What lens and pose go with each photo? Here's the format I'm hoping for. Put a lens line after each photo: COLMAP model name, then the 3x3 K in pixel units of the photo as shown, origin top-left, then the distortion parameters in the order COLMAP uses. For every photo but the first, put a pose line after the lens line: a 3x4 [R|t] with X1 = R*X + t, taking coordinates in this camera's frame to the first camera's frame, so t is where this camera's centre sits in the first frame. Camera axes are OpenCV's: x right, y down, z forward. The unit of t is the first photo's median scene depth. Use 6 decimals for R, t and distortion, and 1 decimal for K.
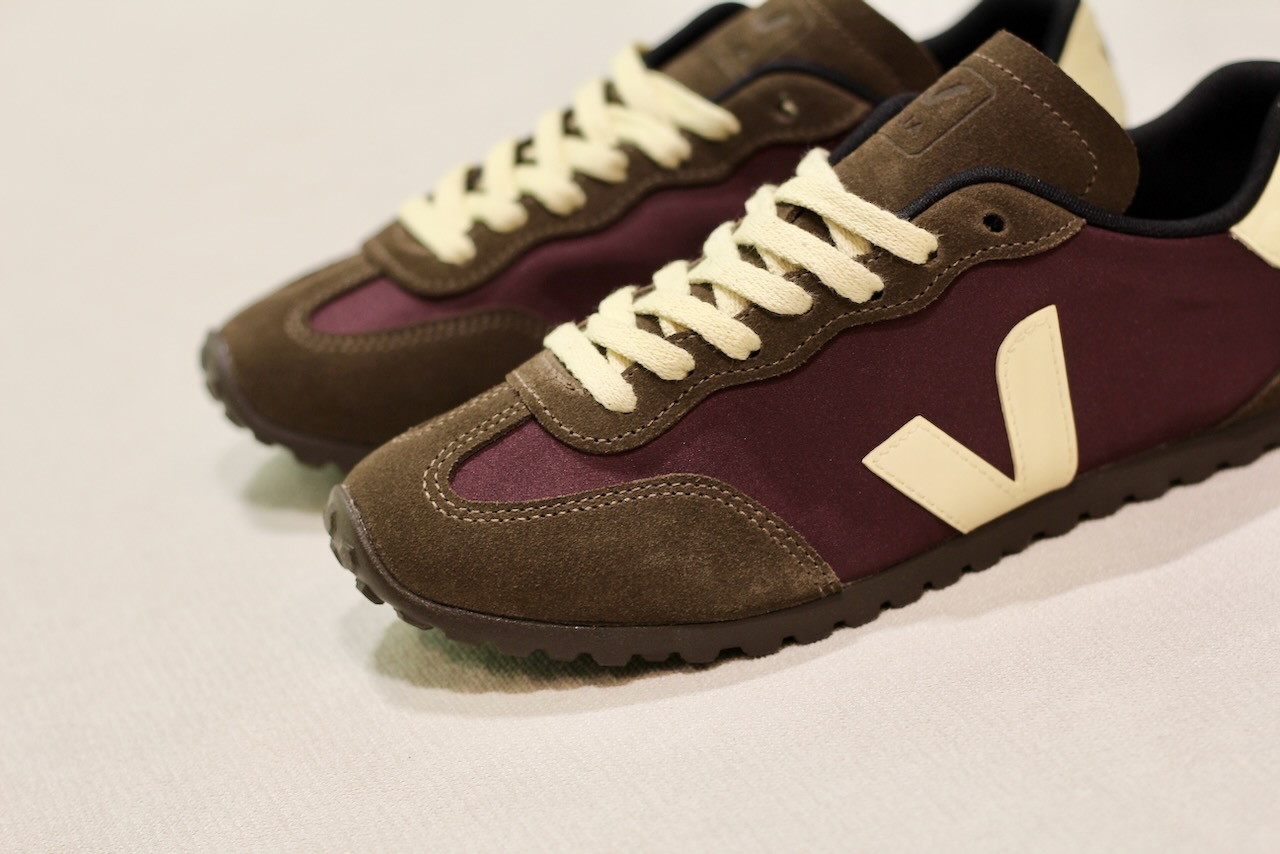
lens RADIAL K [[3383.5, 0, 640.0], [0, 3383.5, 427.0], [0, 0, 1]] dist [-0.066010, -0.708270]
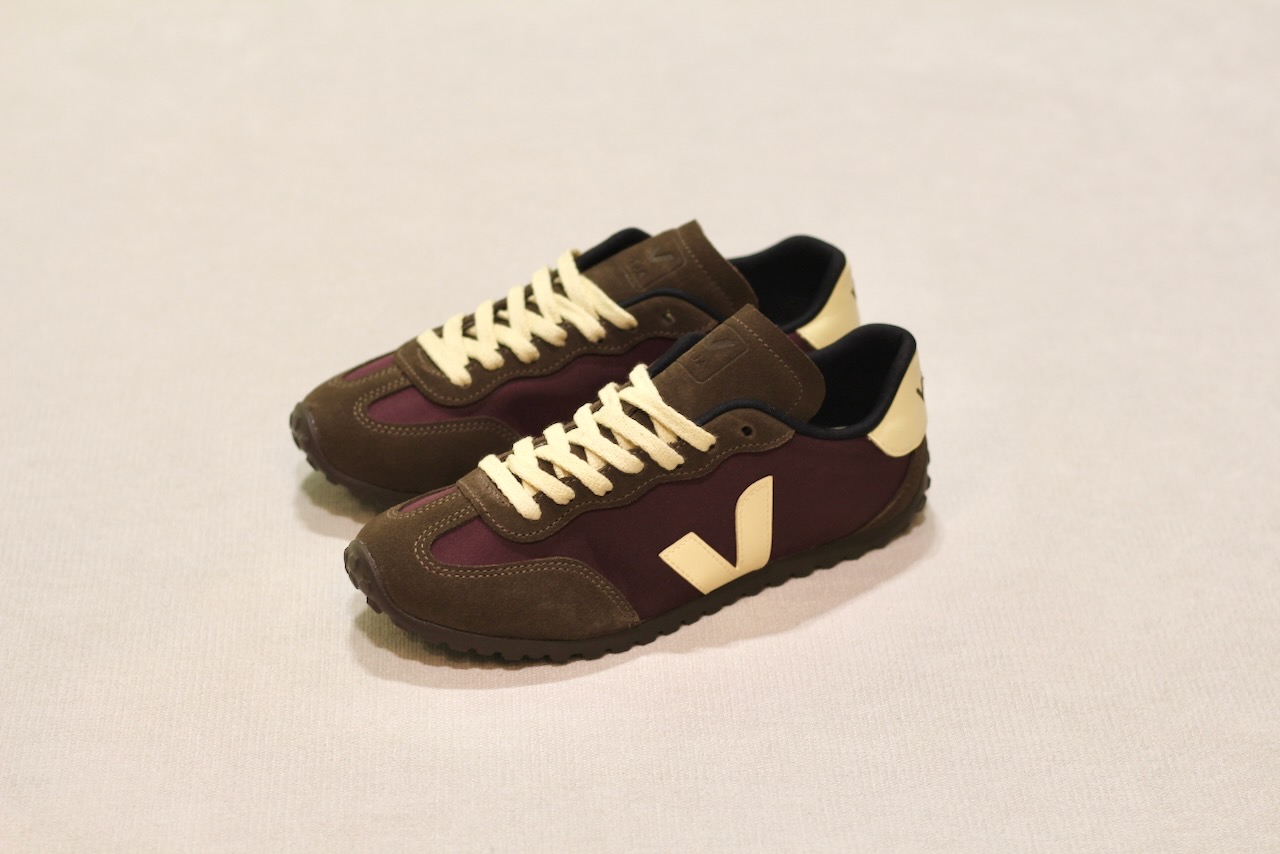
lens RADIAL K [[3383.5, 0, 640.0], [0, 3383.5, 427.0], [0, 0, 1]] dist [-0.066010, -0.708270]
pose [[0.974597, 0.082314, 0.208289, -0.321103], [-0.103651, 0.990193, 0.093672, -0.222887], [-0.198536, -0.112882, 0.973571, -0.725876]]
